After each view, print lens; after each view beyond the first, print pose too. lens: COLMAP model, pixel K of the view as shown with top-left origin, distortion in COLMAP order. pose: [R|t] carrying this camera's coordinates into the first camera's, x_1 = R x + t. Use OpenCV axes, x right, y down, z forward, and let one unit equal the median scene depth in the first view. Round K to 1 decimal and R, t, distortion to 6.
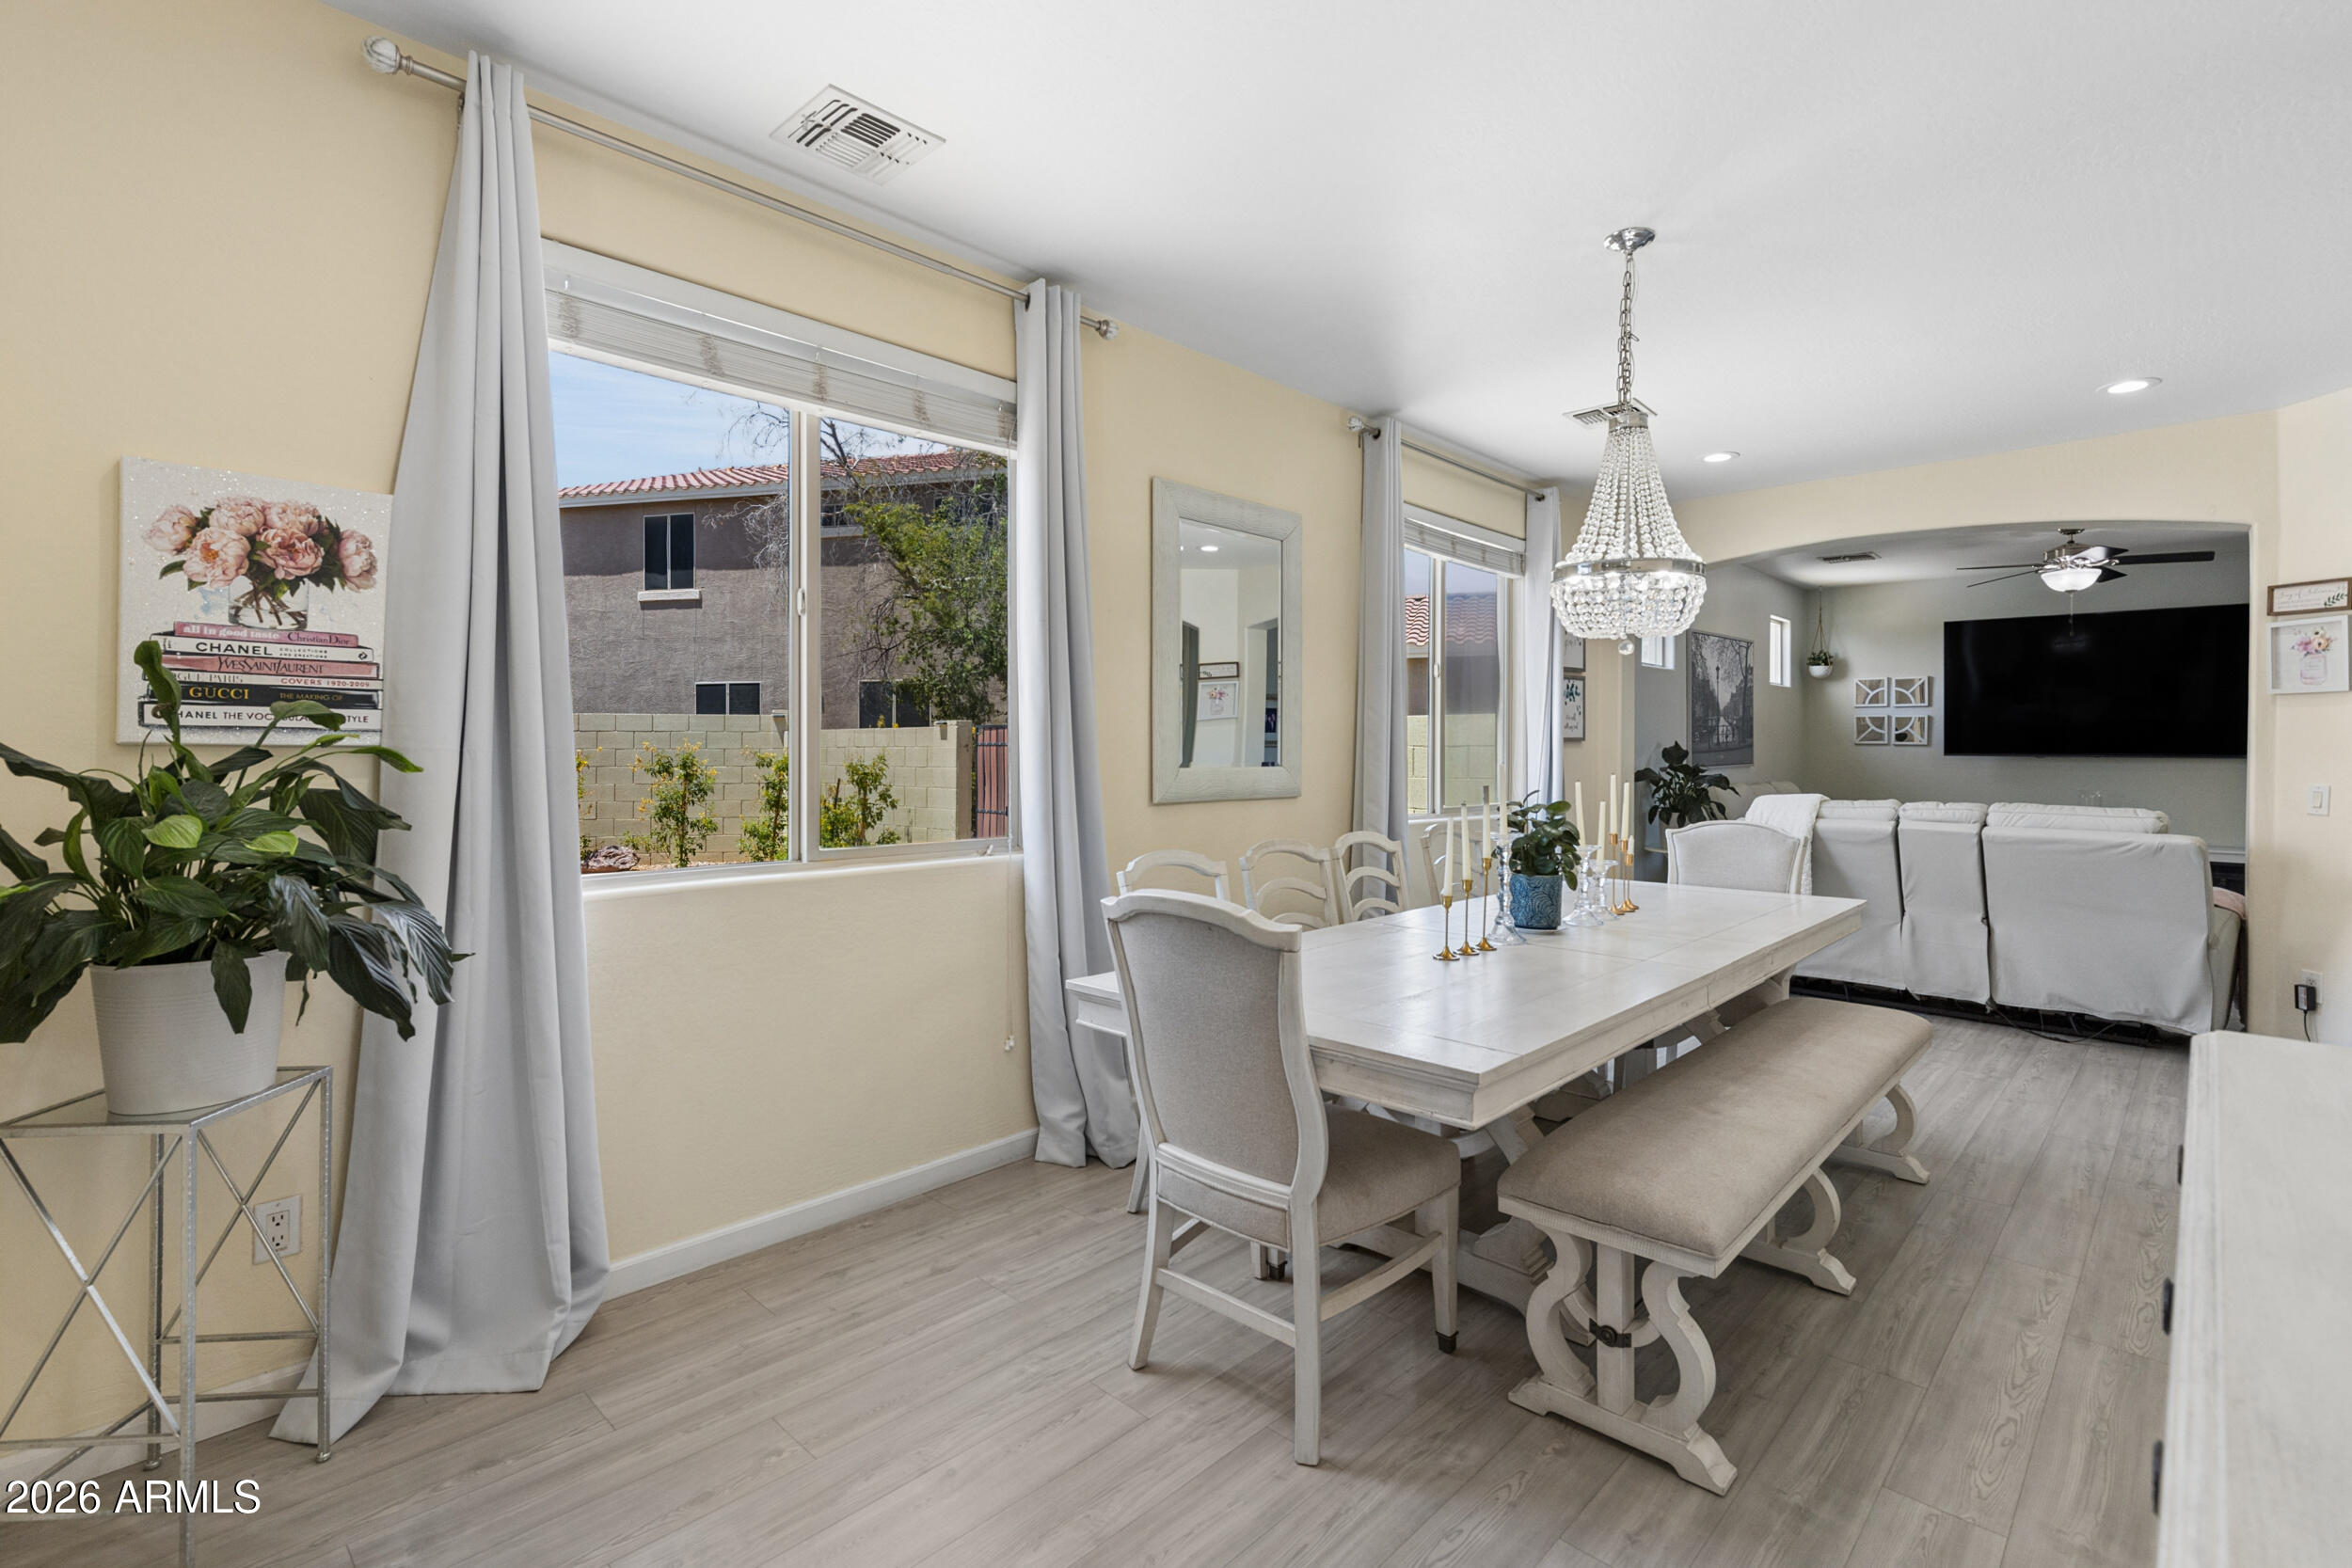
lens RADIAL K [[1079.3, 0, 1194.6], [0, 1079.3, 753.5], [0, 0, 1]] dist [0.010268, -0.000503]
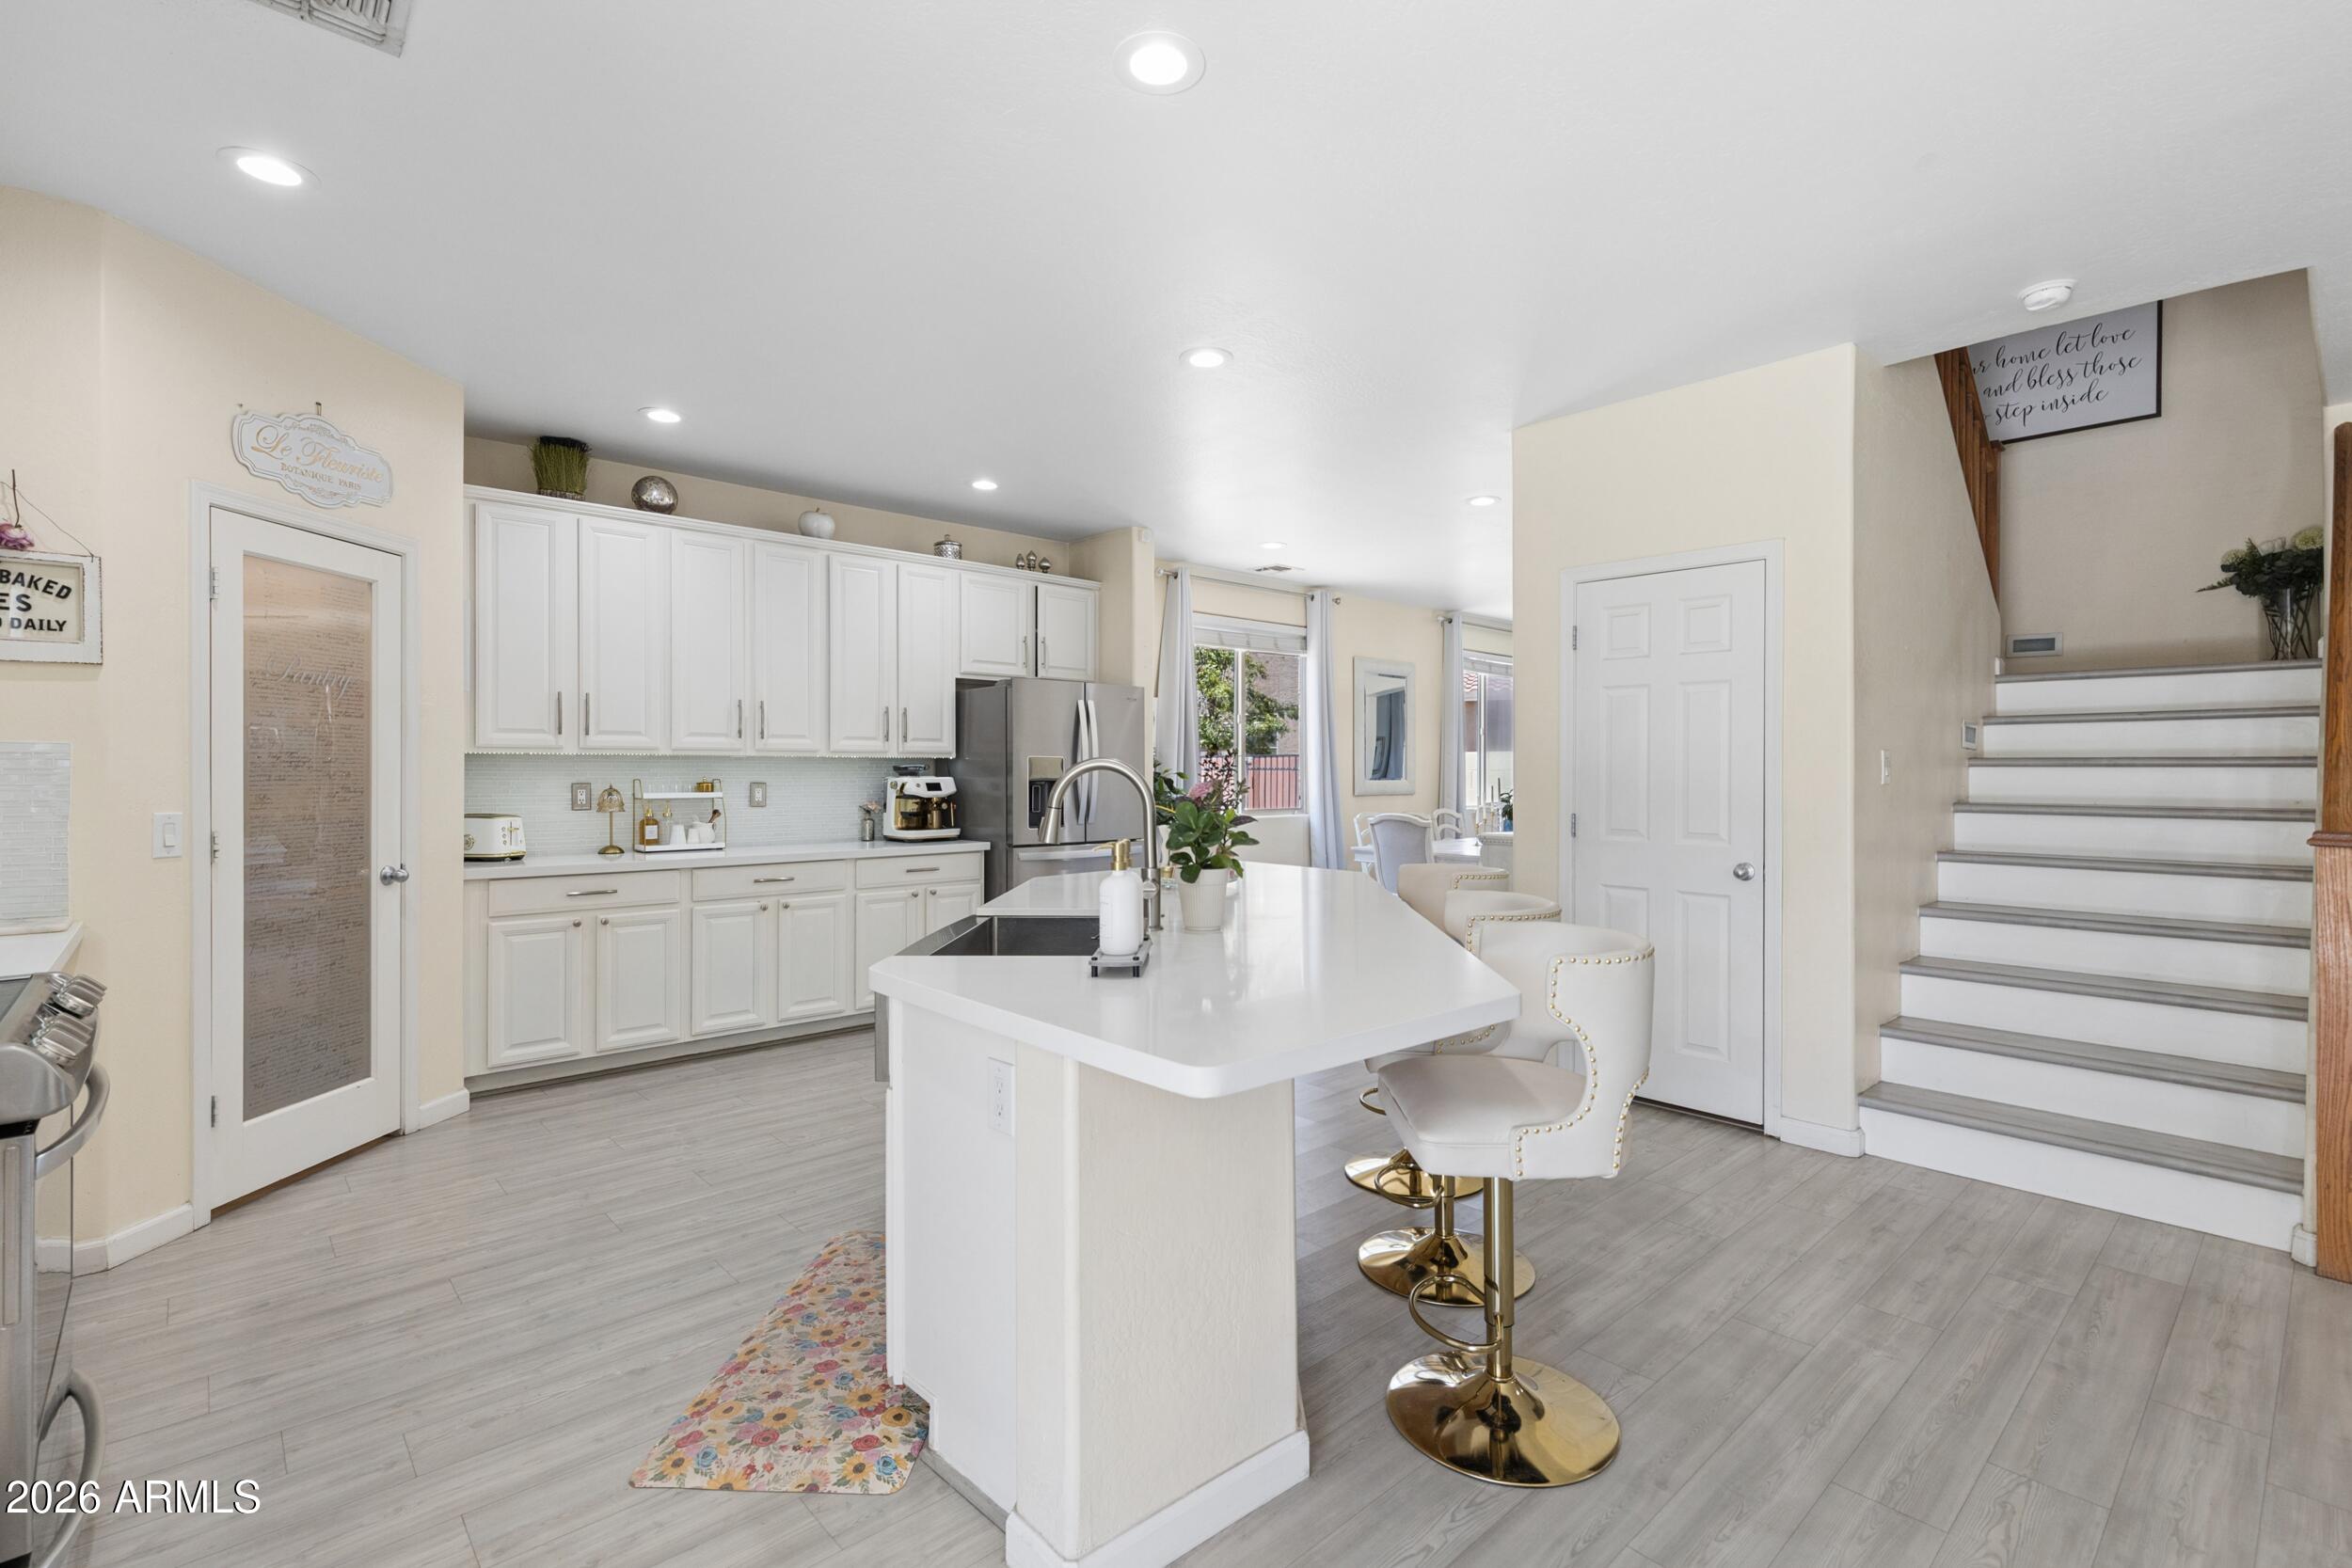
lens RADIAL K [[1074.0, 0, 1191.2], [0, 1074.0, 770.6], [0, 0, 1]] dist [0.005597, -0.000181]
pose [[0.997845, -0.000377, -0.065618, -0.274480], [0.000090, 0.999990, -0.004380, 0.002759], [0.065619, 0.004365, 0.997835, -1.552374]]
